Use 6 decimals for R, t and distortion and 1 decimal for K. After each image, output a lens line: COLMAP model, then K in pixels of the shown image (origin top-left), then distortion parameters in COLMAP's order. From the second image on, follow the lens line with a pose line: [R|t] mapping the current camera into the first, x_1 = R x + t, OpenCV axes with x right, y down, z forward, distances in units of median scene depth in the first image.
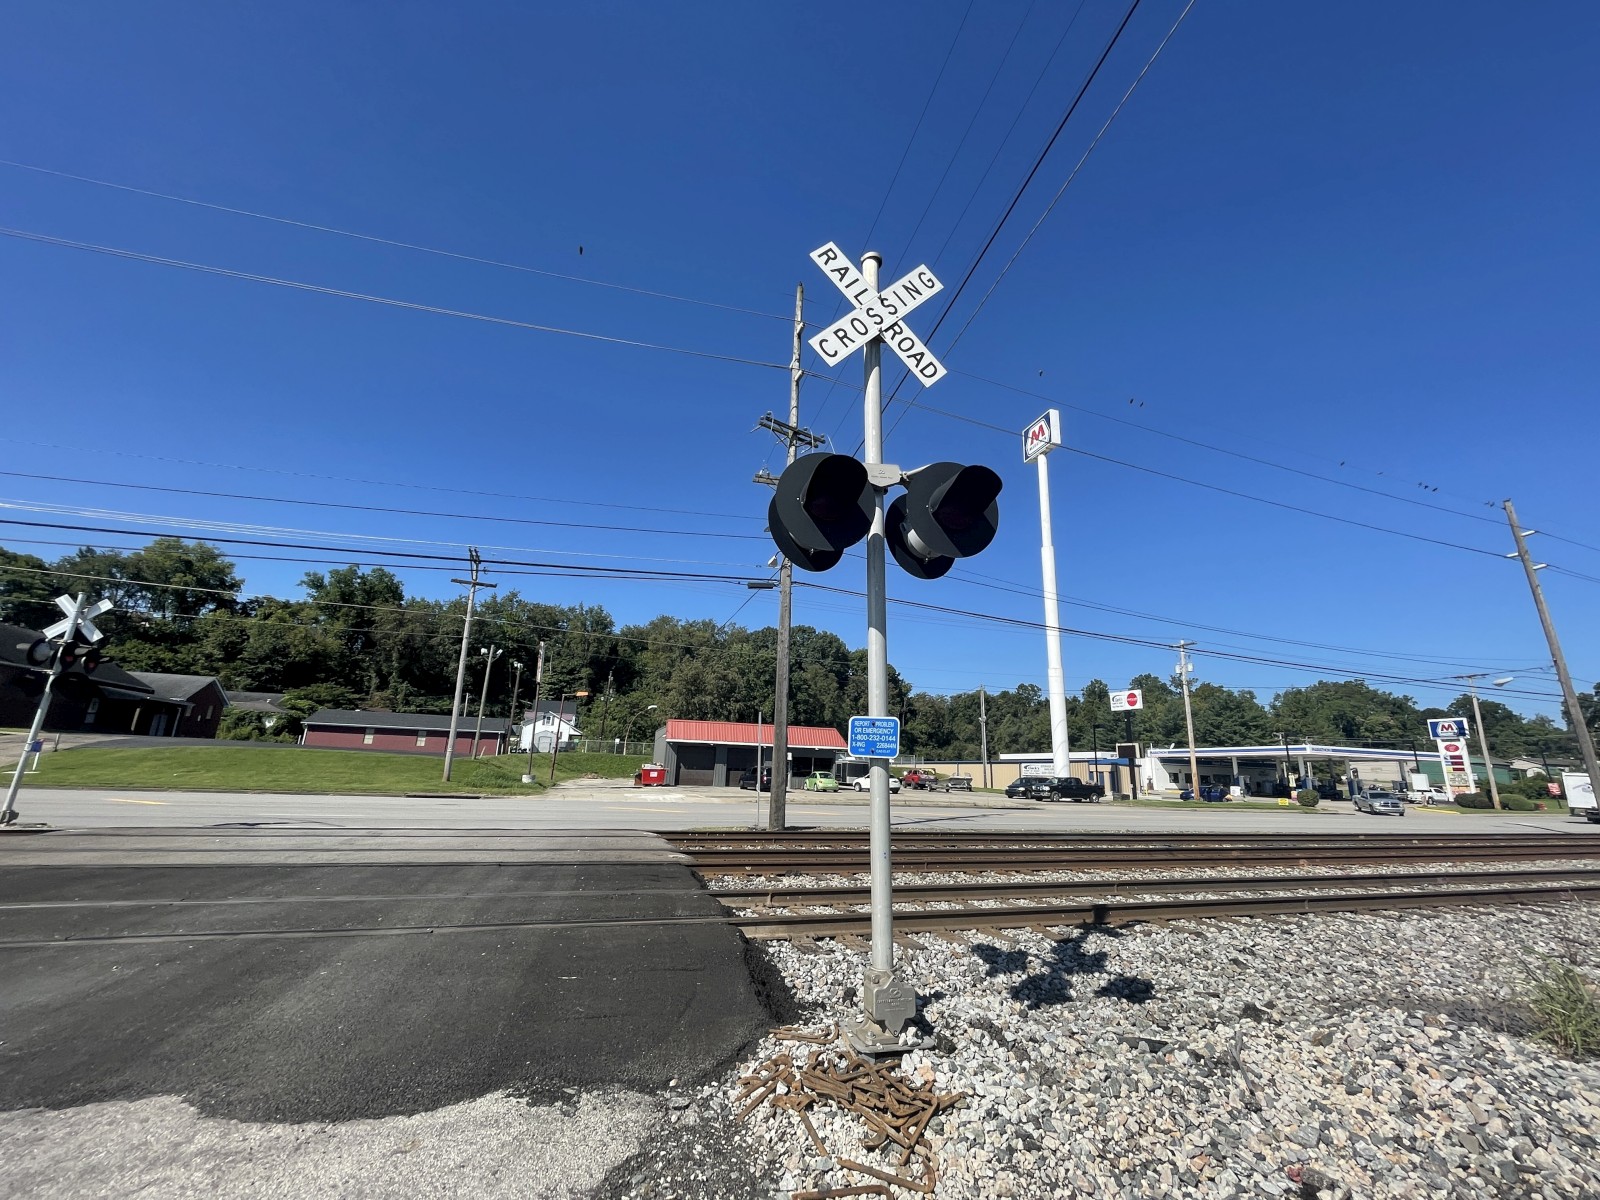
lens RADIAL K [[643.0, 0, 813.5], [0, 643.0, 596.8], [0, 0, 1]] dist [-0.002705, -0.000238]
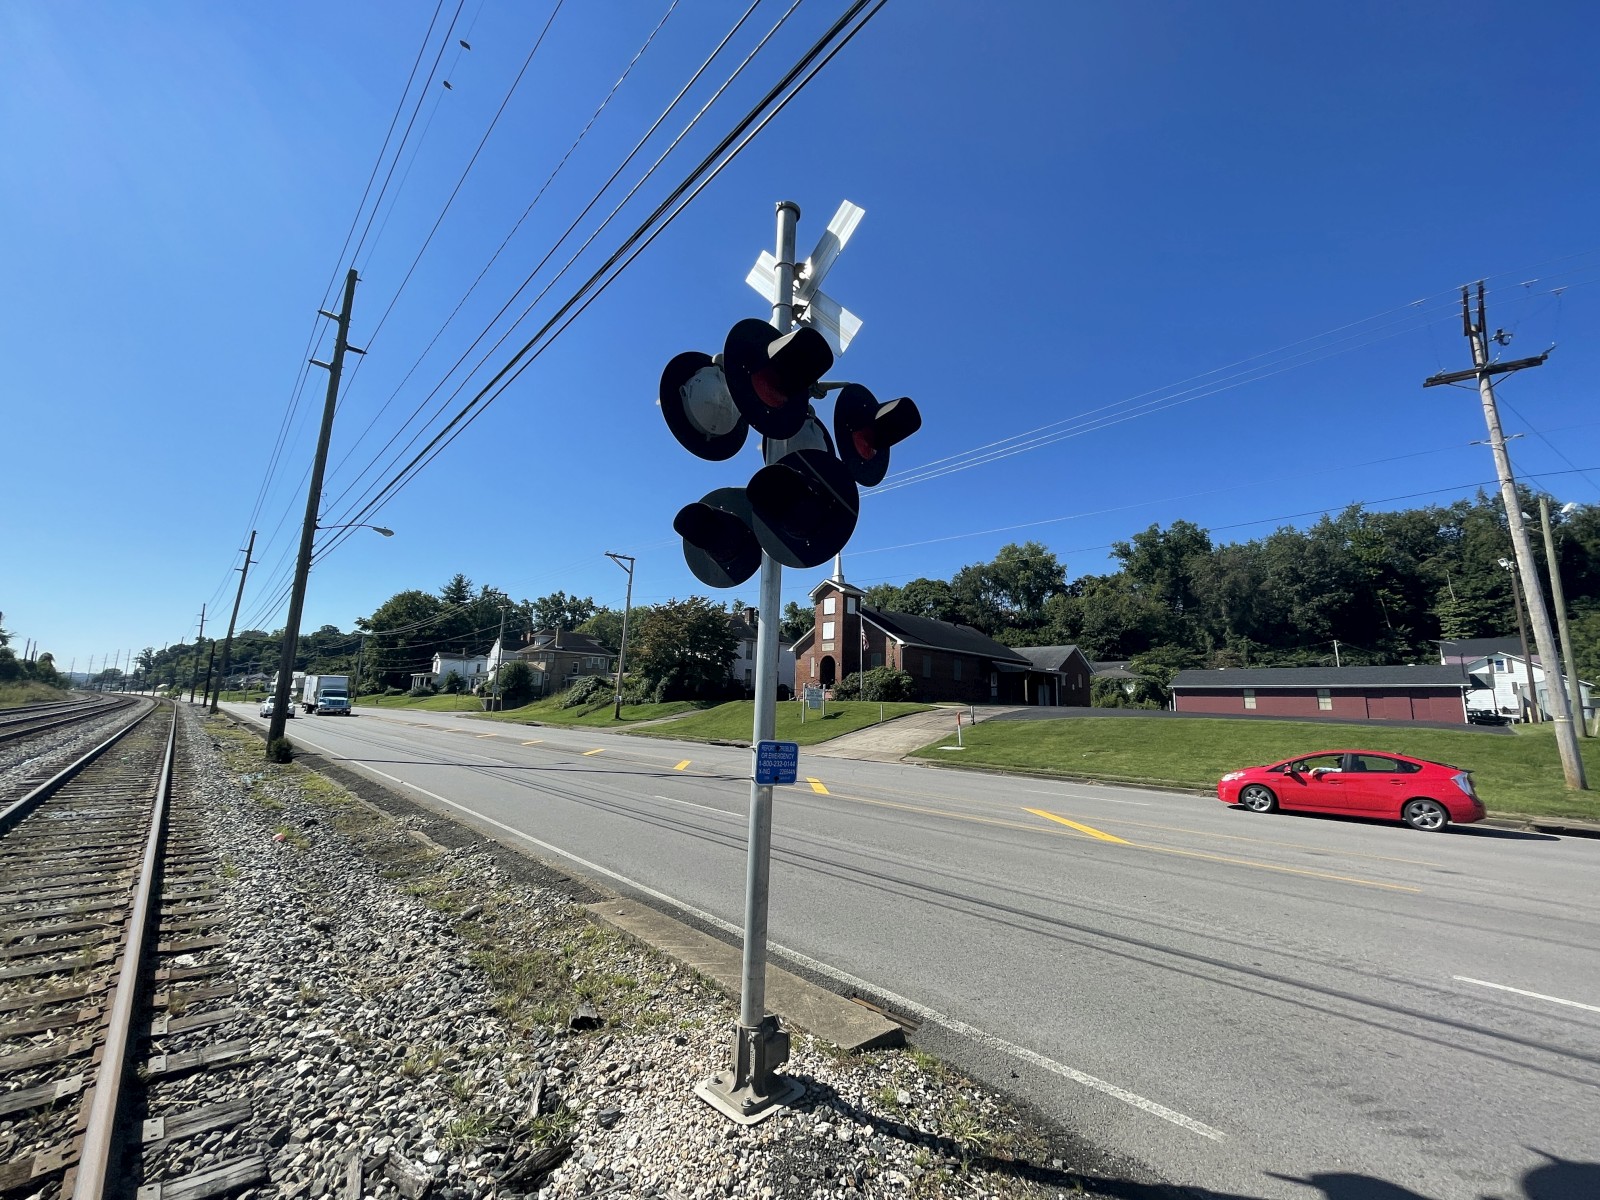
lens RADIAL K [[643.0, 0, 797.9], [0, 643.0, 611.7], [0, 0, 1]] dist [-0.002705, -0.000238]
pose [[0.415189, -0.156930, -0.896098, -0.108265], [0.225156, 0.972091, -0.065917, 0.021760], [0.881432, -0.174393, 0.438935, 0.100604]]
